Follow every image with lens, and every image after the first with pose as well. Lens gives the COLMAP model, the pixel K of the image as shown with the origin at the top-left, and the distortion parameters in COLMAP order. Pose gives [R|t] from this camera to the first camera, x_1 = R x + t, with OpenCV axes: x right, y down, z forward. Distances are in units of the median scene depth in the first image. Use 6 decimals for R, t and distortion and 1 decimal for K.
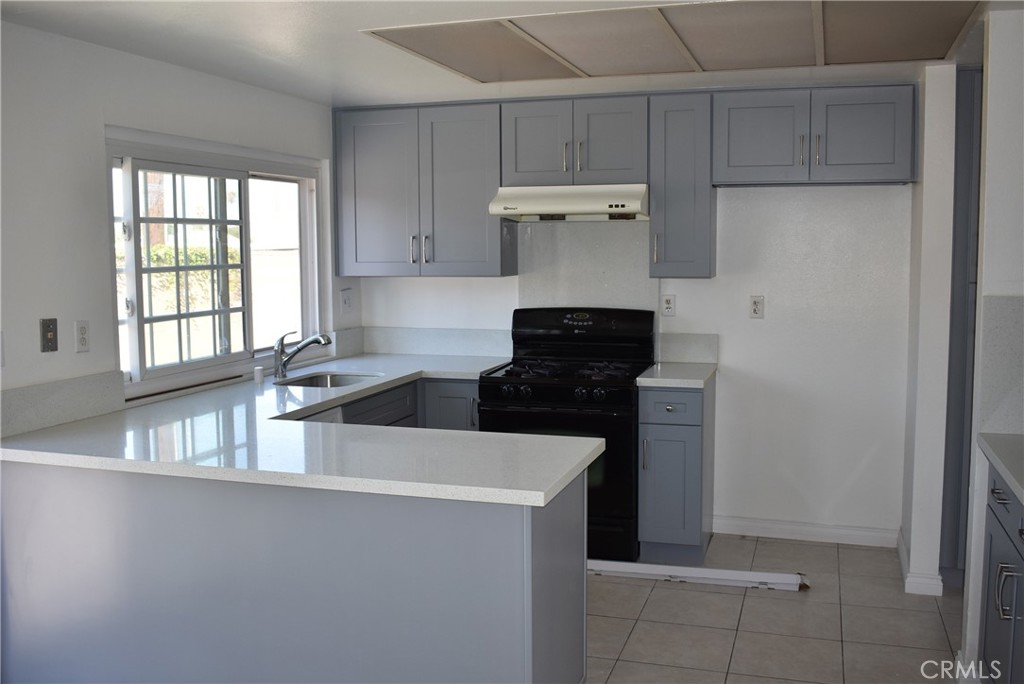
lens RADIAL K [[964.8, 0, 512.0], [0, 964.8, 342.0], [0, 0, 1]] dist [-0.065706, 0.003216]
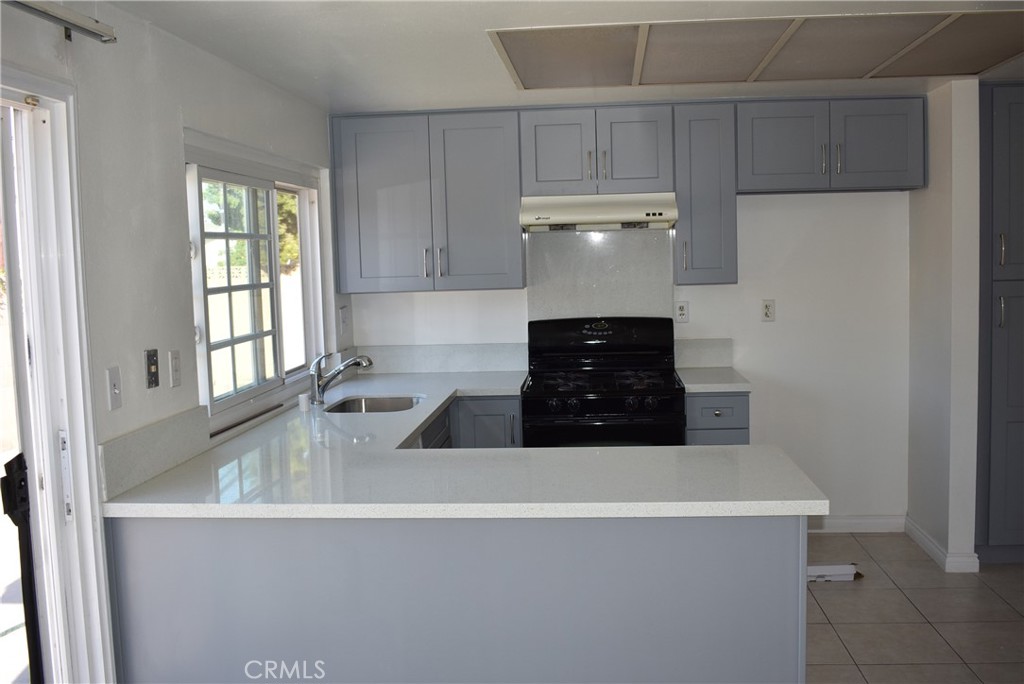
lens RADIAL K [[964.8, 0, 512.0], [0, 964.8, 342.0], [0, 0, 1]] dist [-0.065706, 0.003216]
pose [[0.974832, -0.041707, 0.219005, -0.250568], [0.044579, 0.998972, -0.008187, -0.006618], [-0.218439, 0.017744, 0.975689, 0.055472]]
